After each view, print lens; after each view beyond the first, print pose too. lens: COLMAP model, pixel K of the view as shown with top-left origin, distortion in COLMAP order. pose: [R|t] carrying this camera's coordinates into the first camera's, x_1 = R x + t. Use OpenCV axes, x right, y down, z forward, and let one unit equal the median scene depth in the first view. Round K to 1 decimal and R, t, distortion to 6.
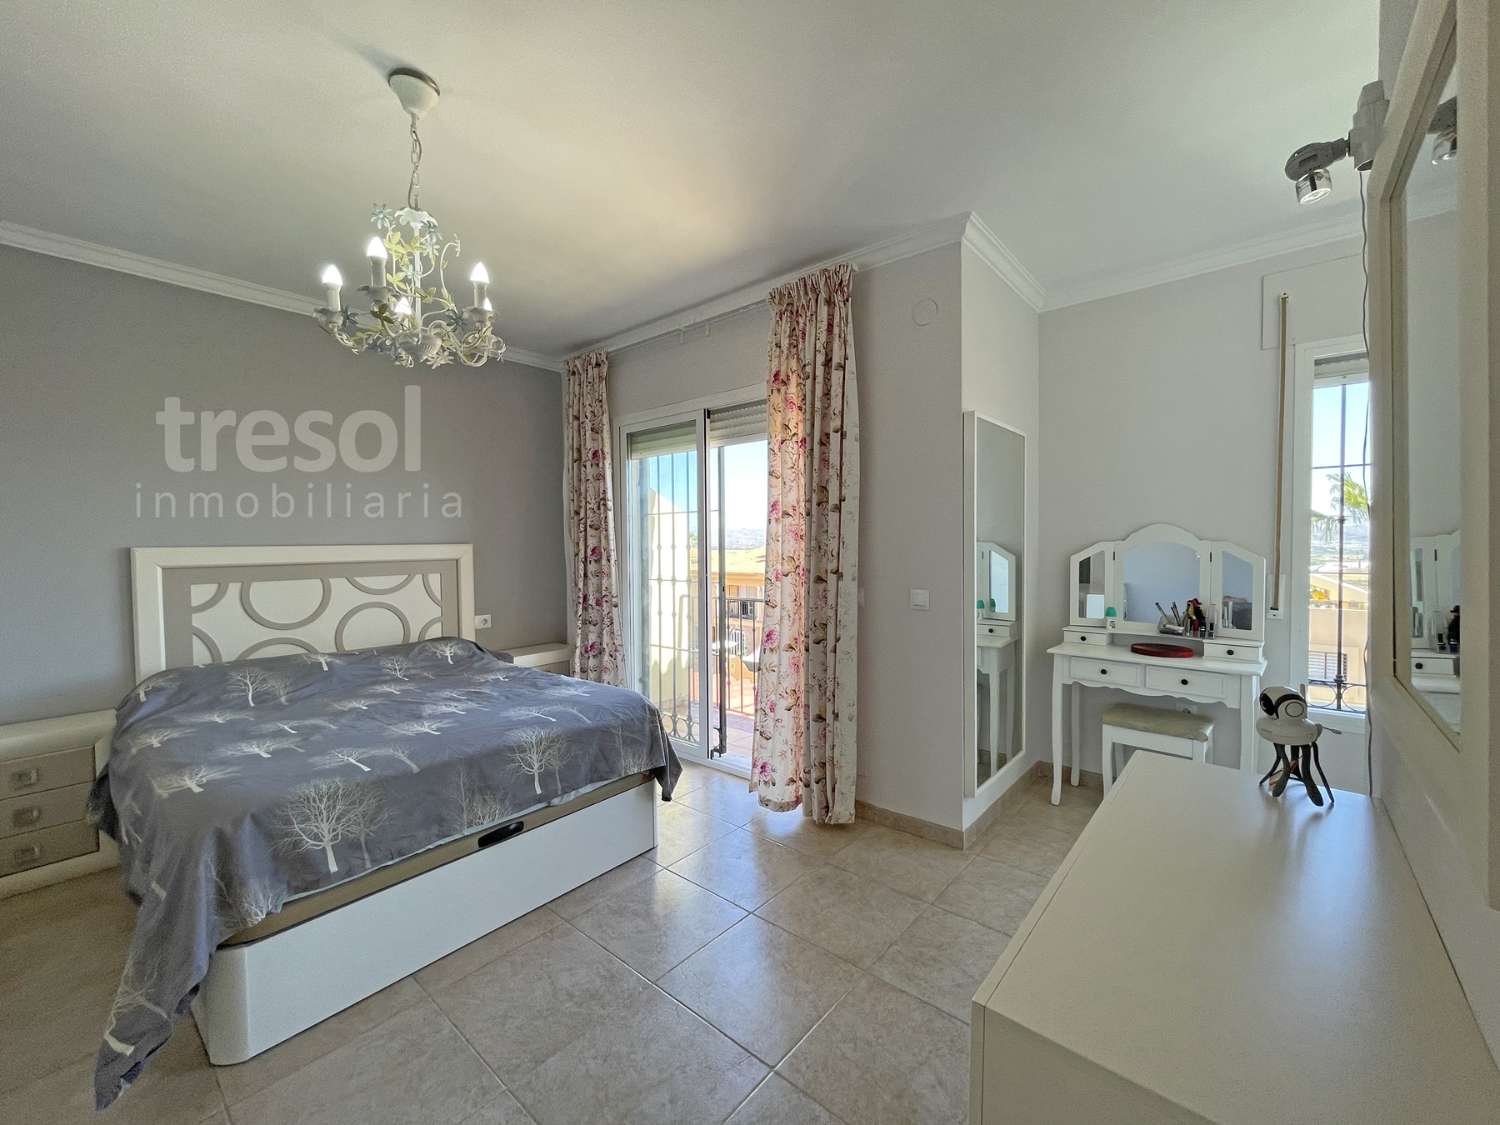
lens RADIAL K [[613.0, 0, 731.7], [0, 613.0, 562.6], [0, 0, 1]] dist [-0.017392, 0.003596]
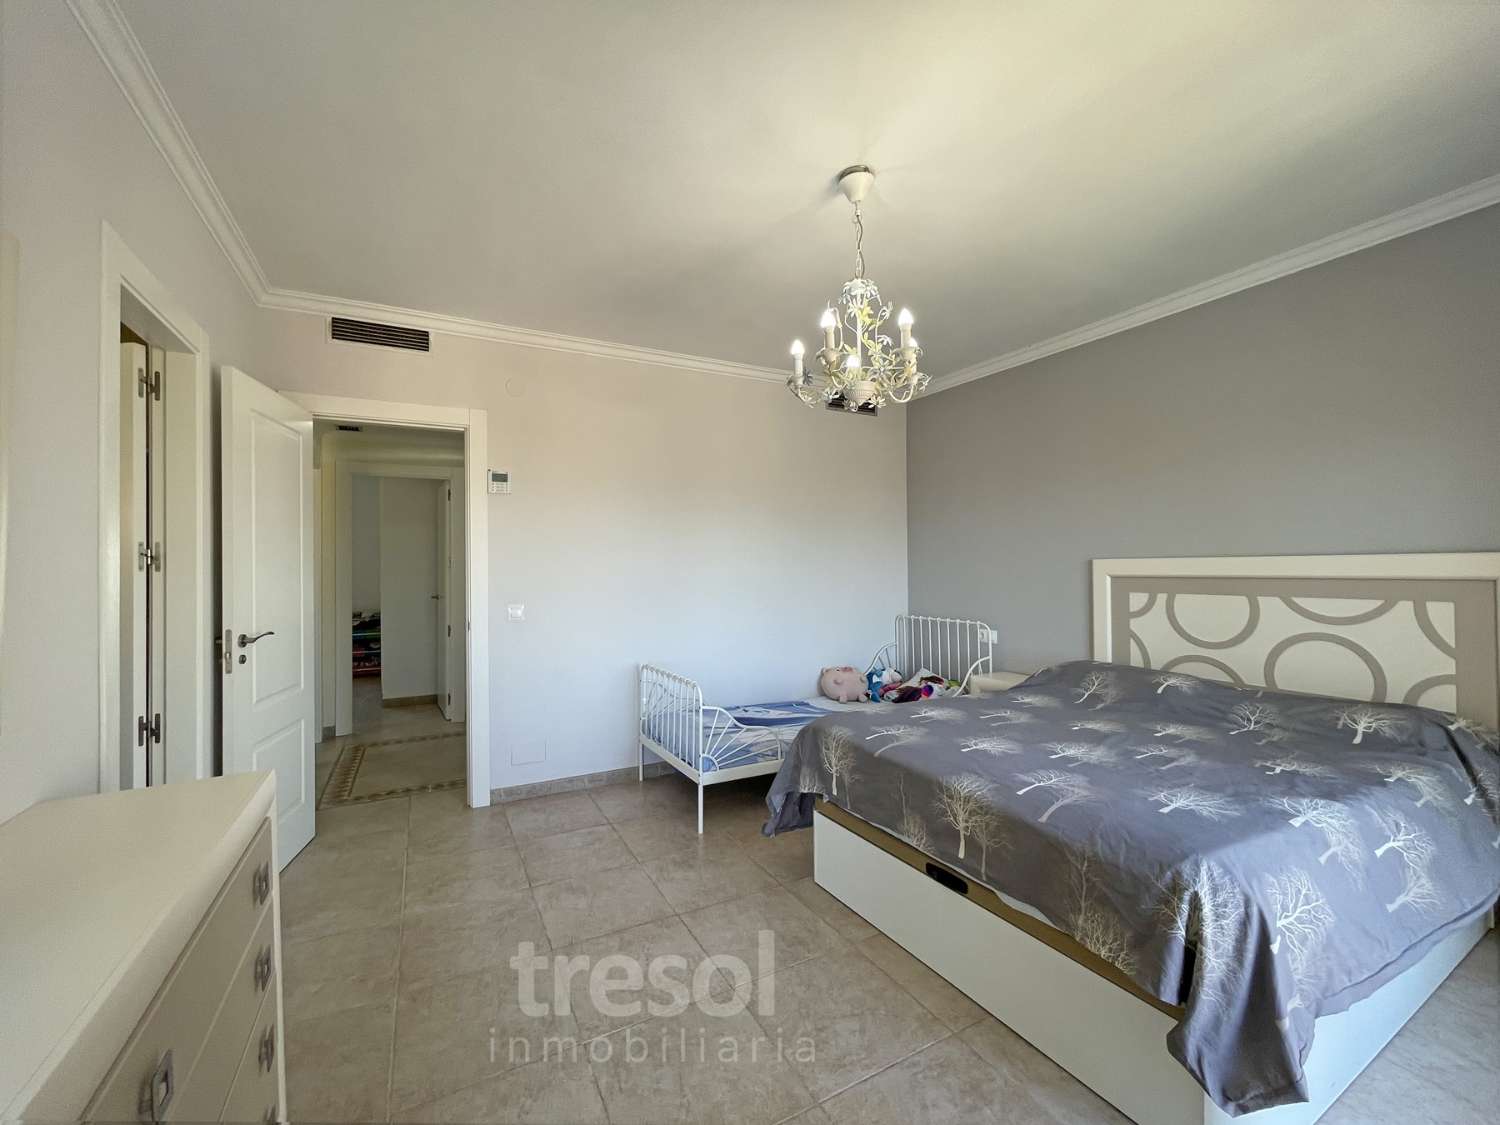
lens RADIAL K [[617.3, 0, 757.5], [0, 617.3, 558.2], [0, 0, 1]] dist [-0.001155, 0.000133]
pose [[-0.342005, 0.002734, -0.939694, 0.419570], [-0.017678, 0.999800, 0.009343, -0.025393], [0.939532, 0.019807, -0.341888, 0.748413]]
